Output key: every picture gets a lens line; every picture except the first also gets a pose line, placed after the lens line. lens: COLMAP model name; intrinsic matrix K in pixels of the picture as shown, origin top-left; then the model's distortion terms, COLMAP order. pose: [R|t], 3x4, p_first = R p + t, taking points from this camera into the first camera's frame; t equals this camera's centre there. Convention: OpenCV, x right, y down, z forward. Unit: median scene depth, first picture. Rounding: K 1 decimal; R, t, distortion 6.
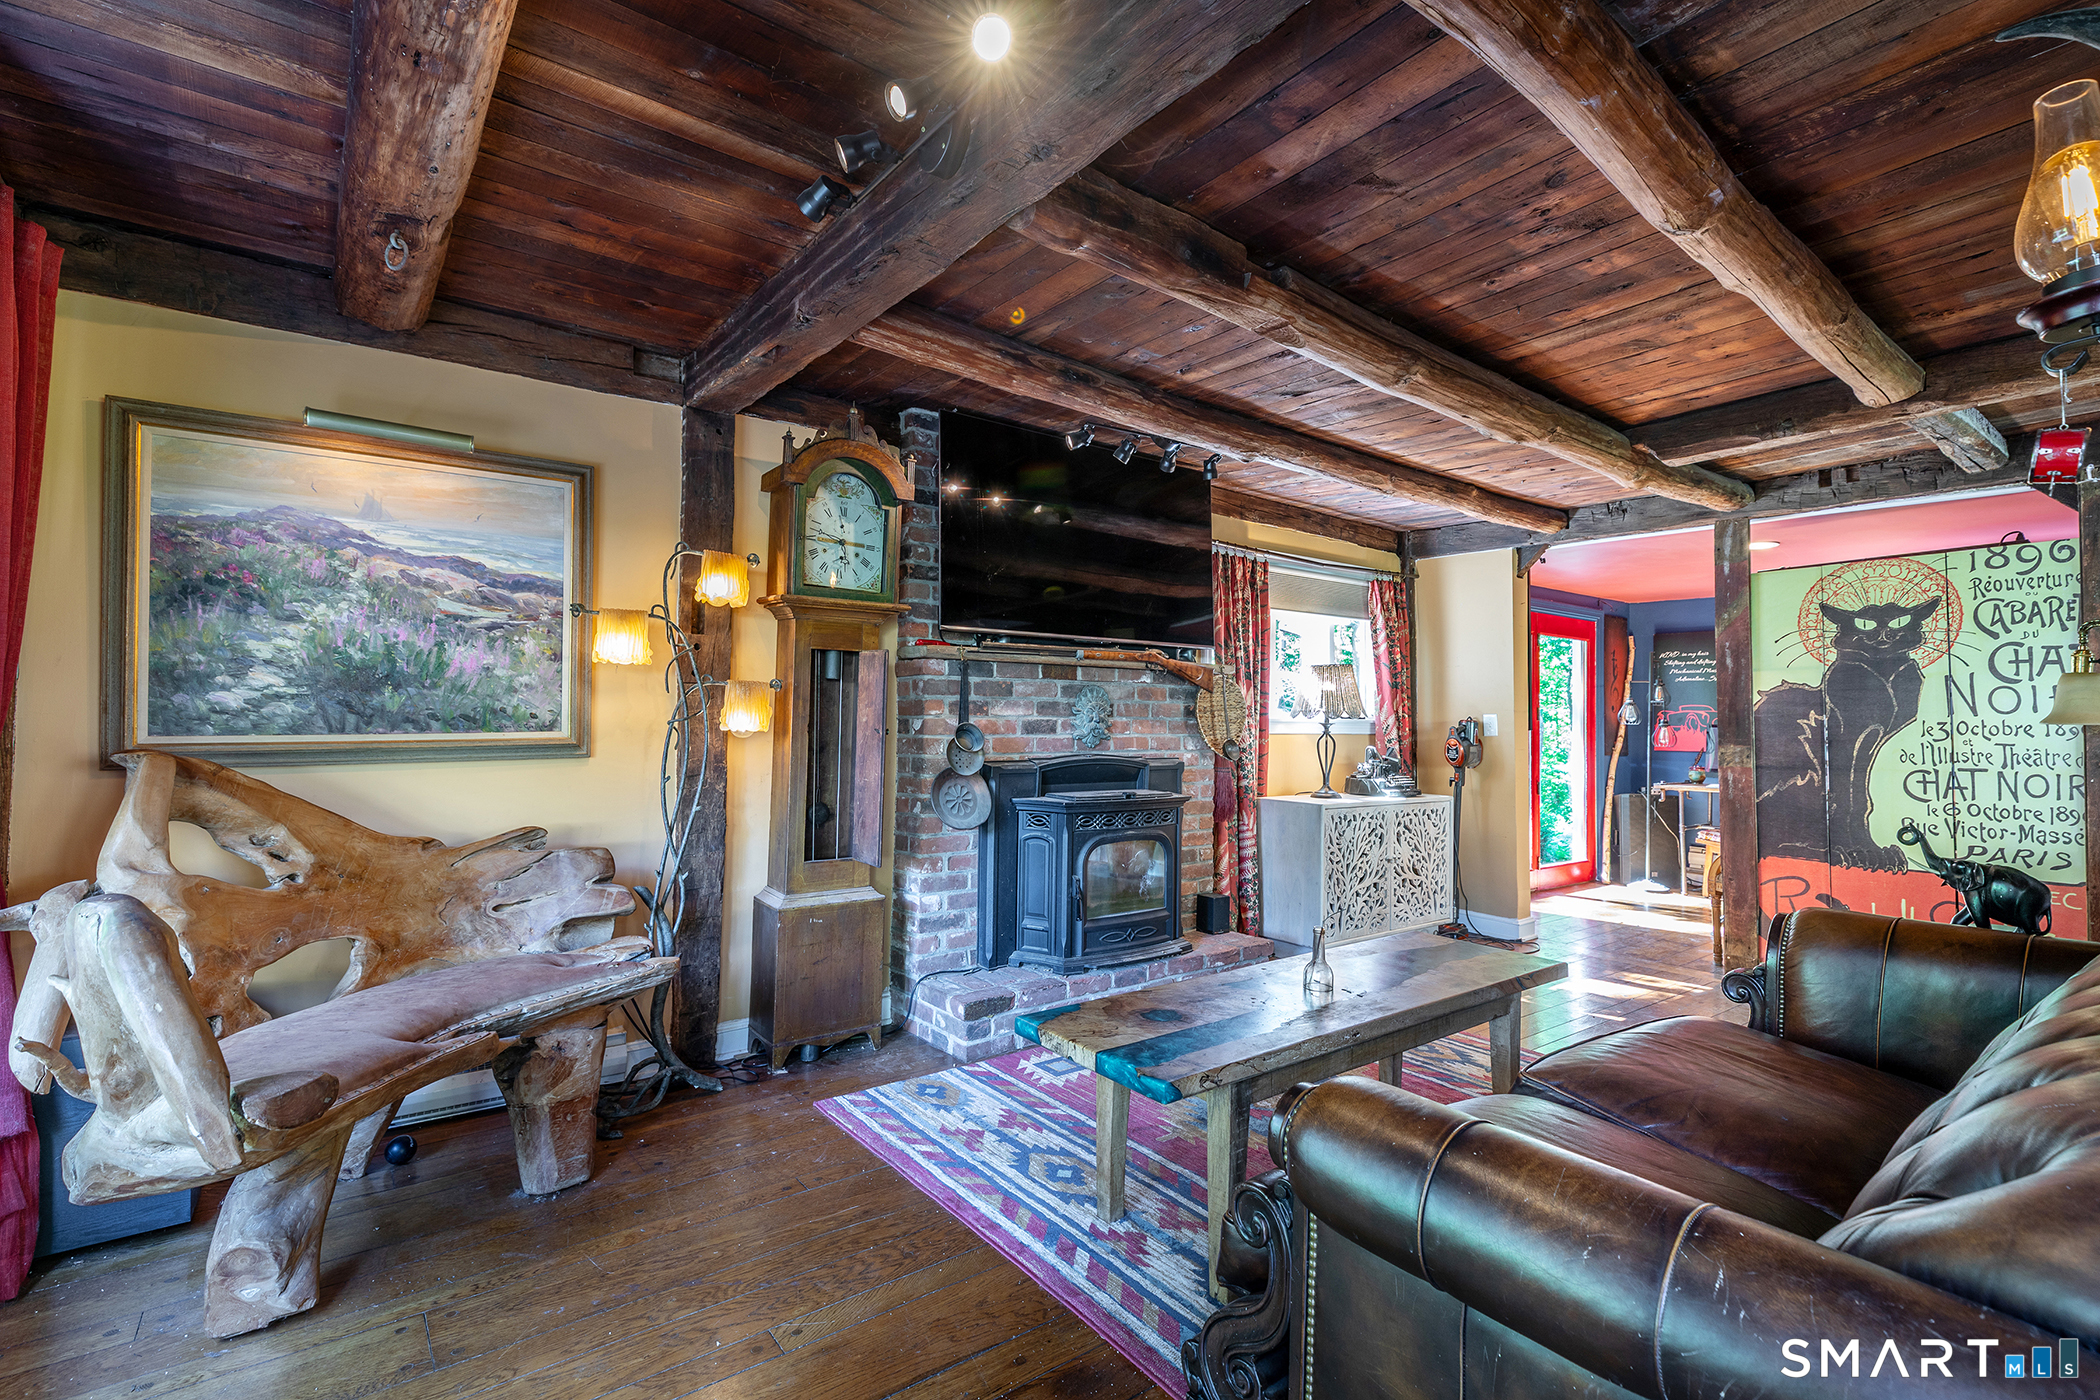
lens RADIAL K [[979.8, 0, 1041.6], [0, 979.8, 698.0], [0, 0, 1]] dist [0.005162, -0.001410]
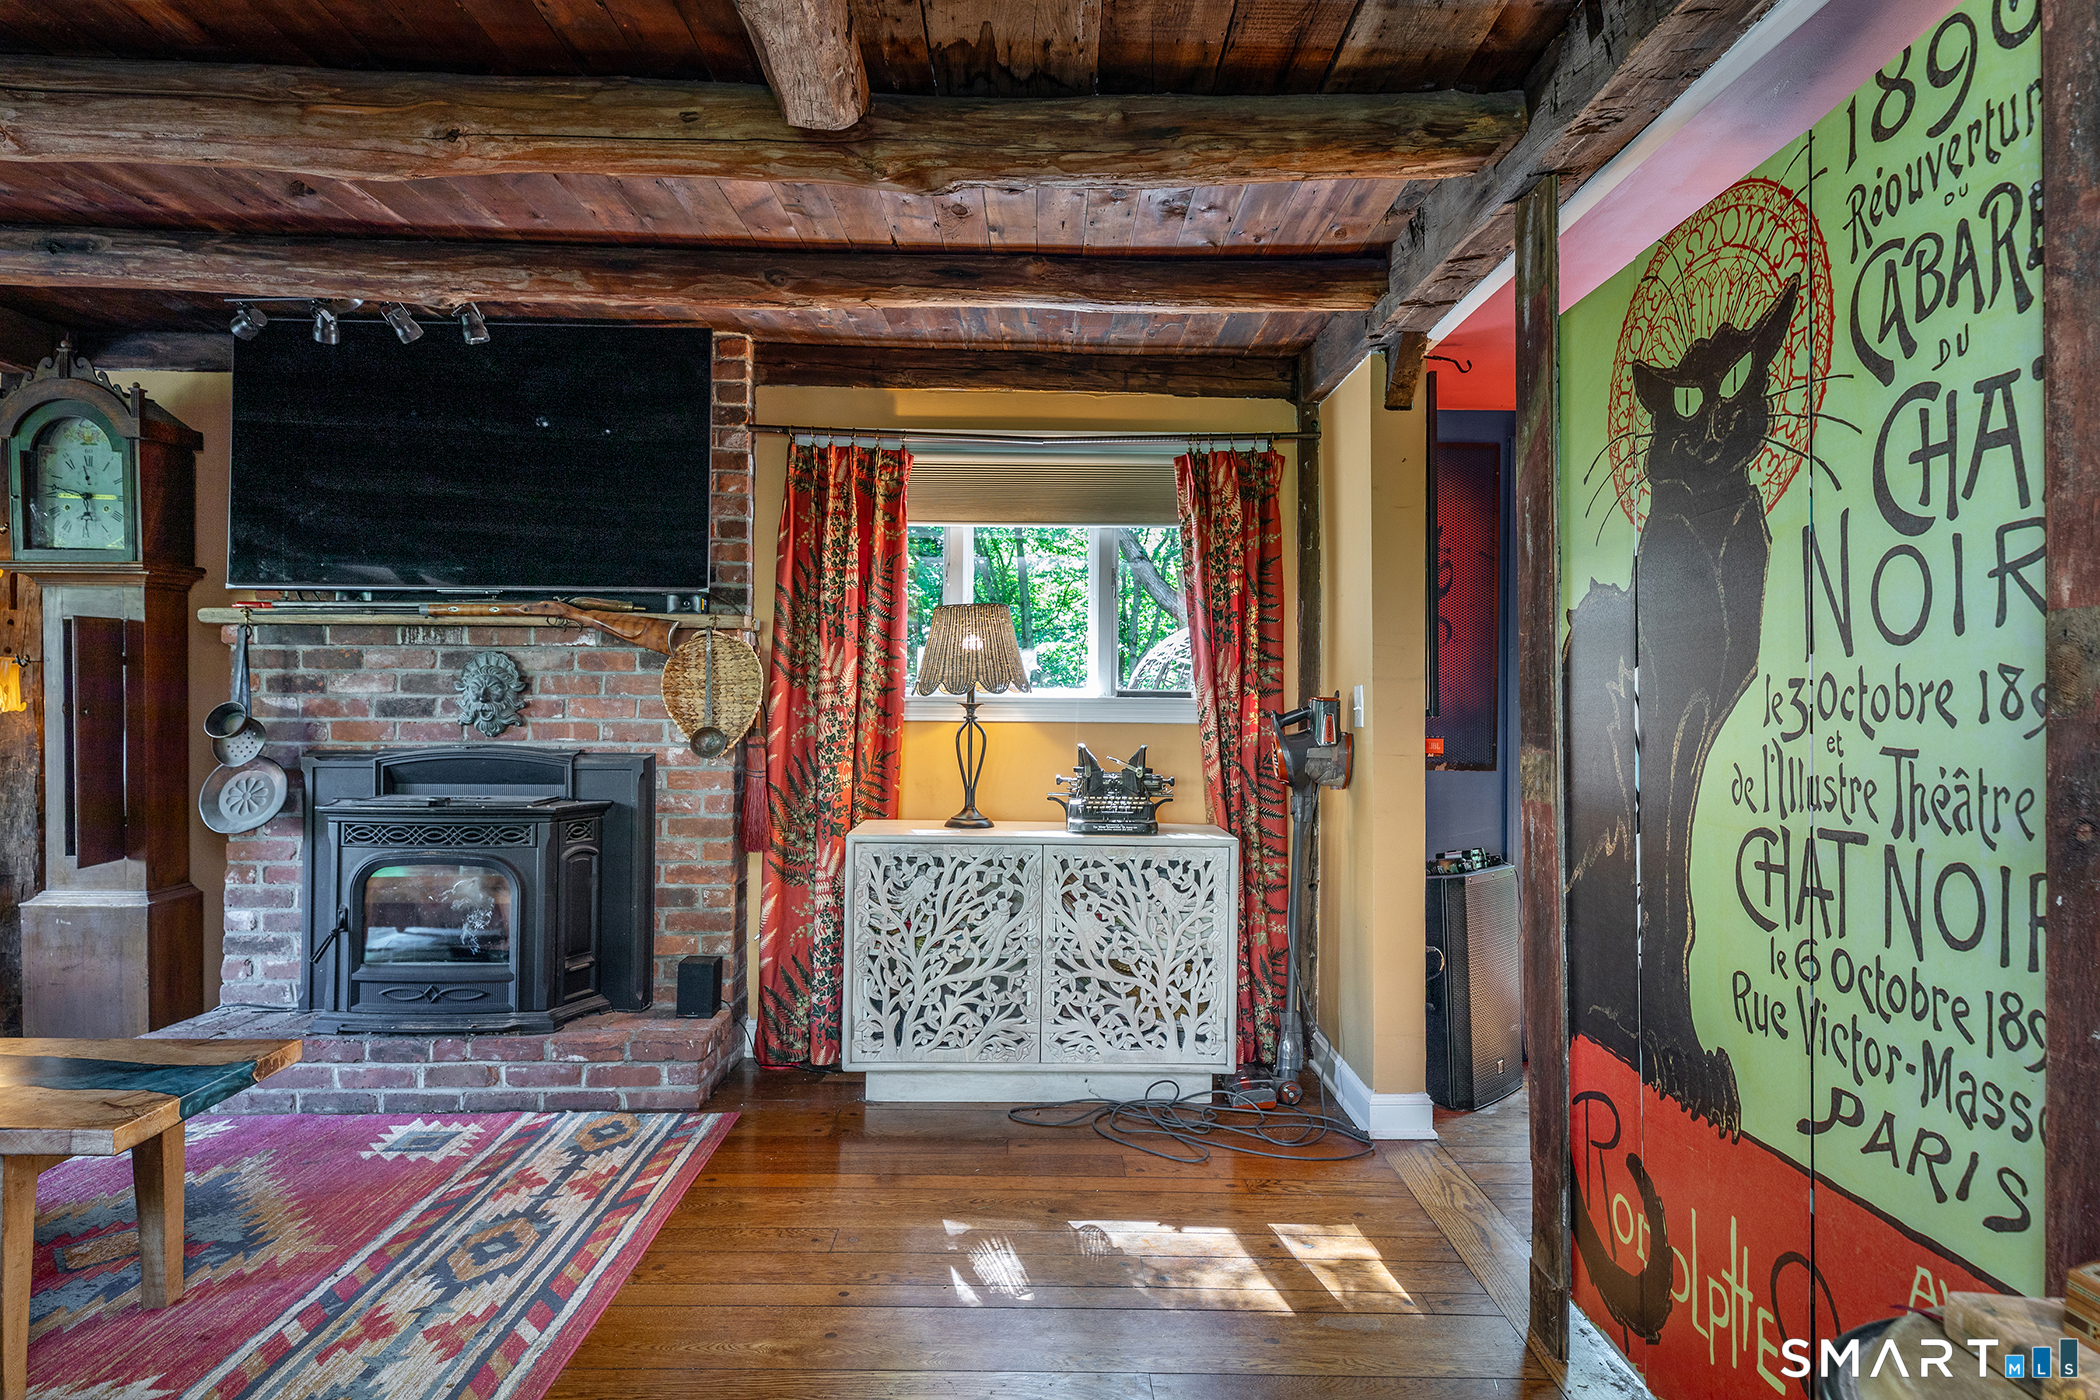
lens RADIAL K [[1183.0, 0, 1060.6], [0, 1183.0, 704.9], [0, 0, 1]] dist [0.020391, -0.000584]
pose [[0.800003, -0.006343, -0.599962, 0.979860], [0.014003, 0.999869, 0.008102, 0.027236], [0.599833, -0.014883, 0.799987, 0.570653]]
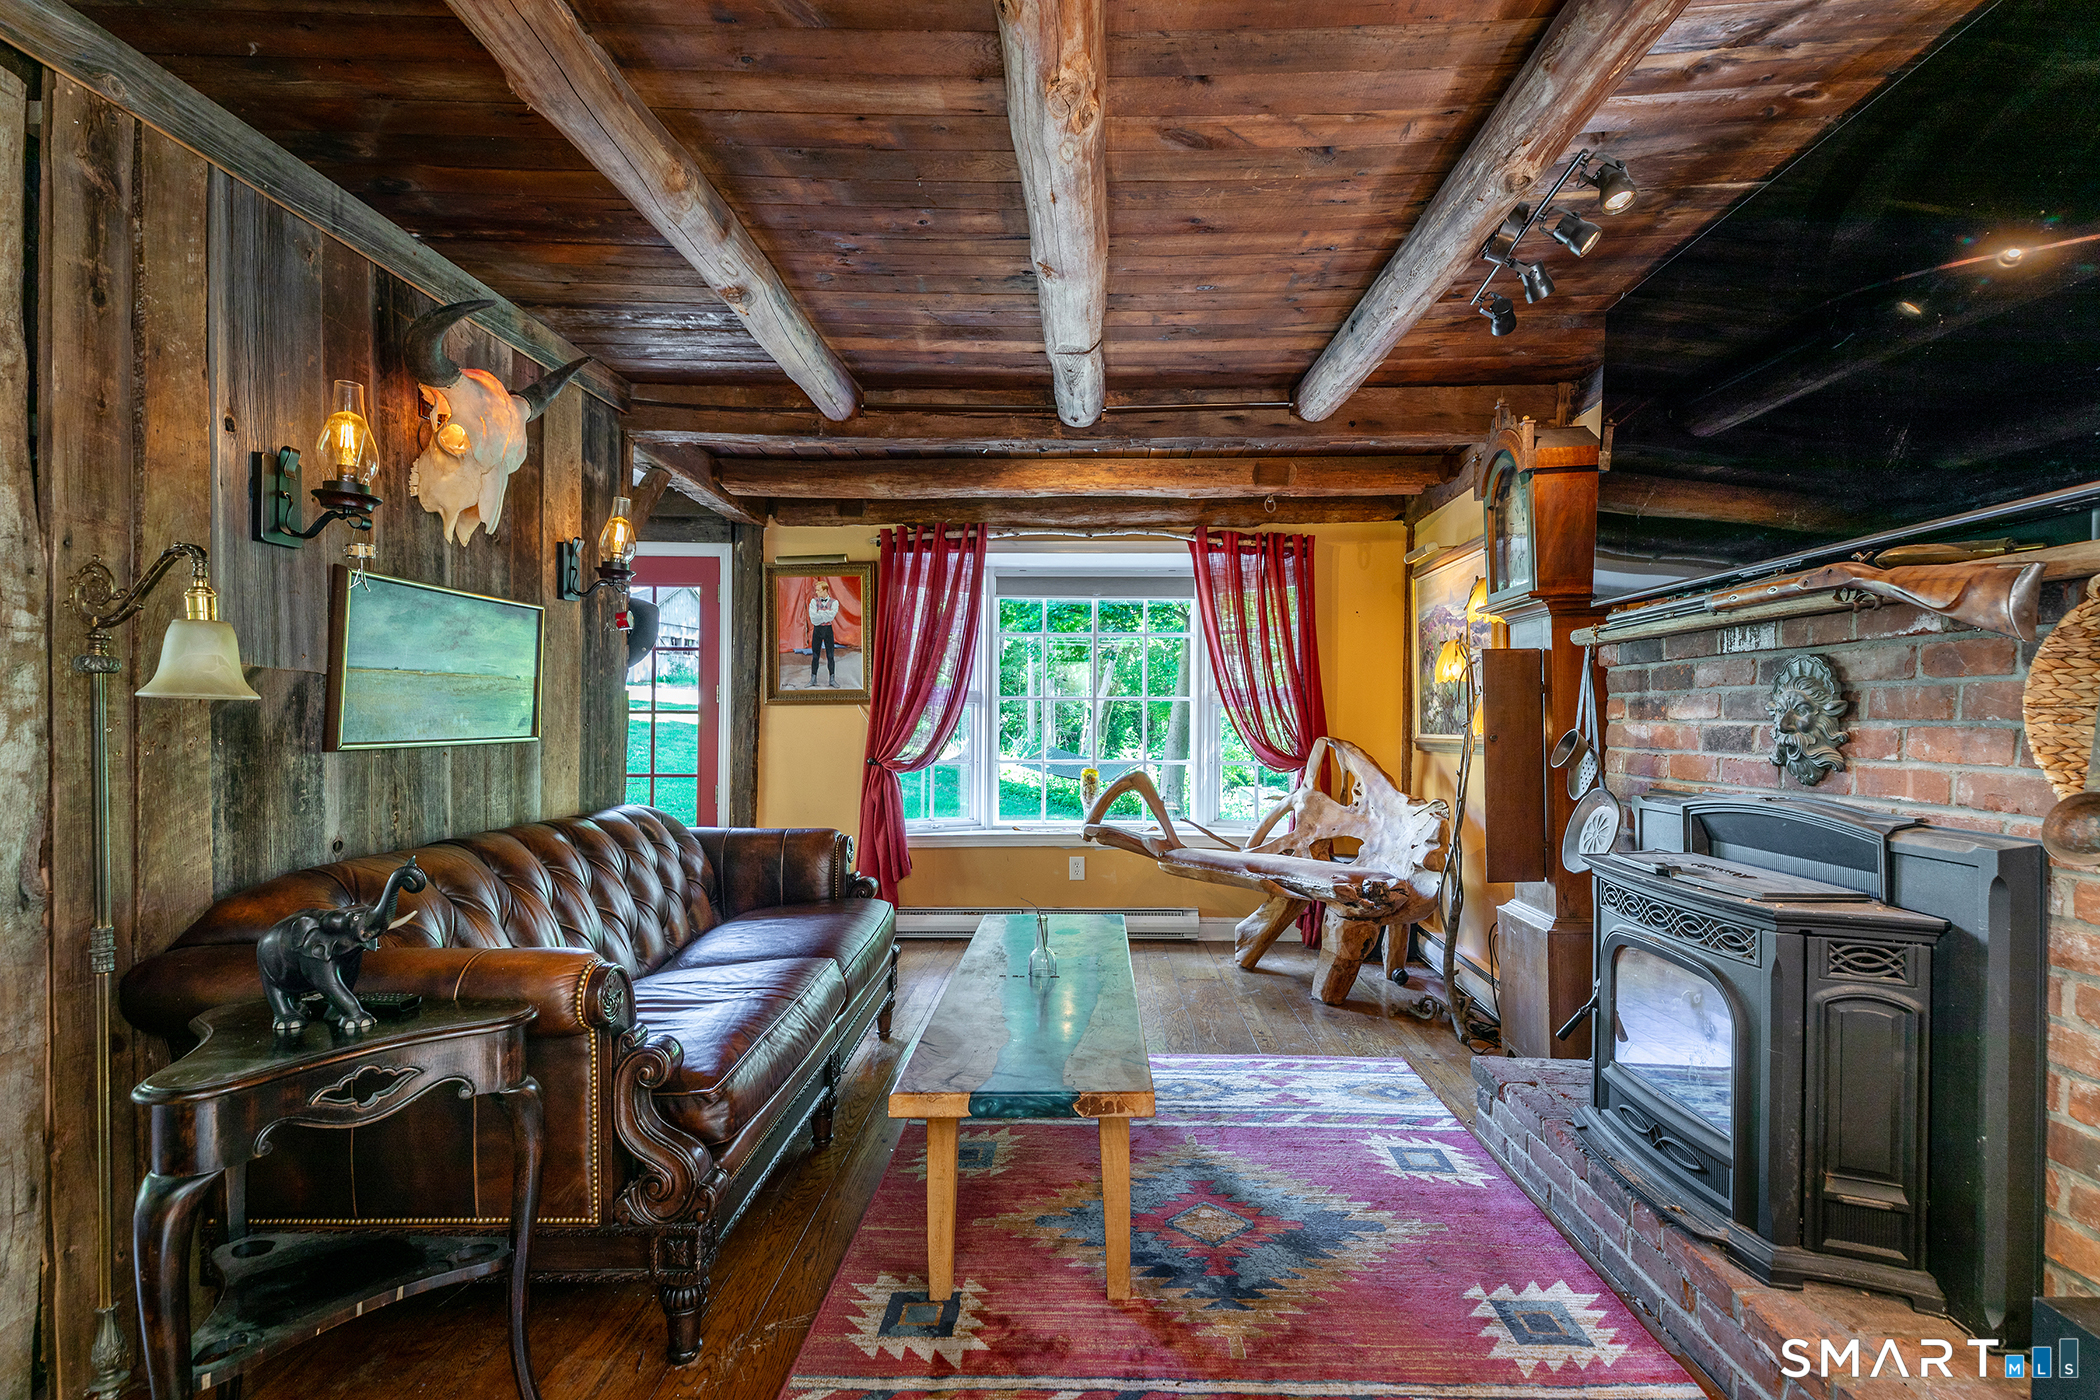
lens RADIAL K [[979.8, 0, 1057.7], [0, 979.8, 720.3], [0, 0, 1]] dist [0.005162, -0.001410]
pose [[-0.636583, -0.012298, -0.771110, 0.692010], [0.001868, 0.999845, -0.017488, 0.028120], [0.771206, -0.012573, -0.636462, 1.077568]]
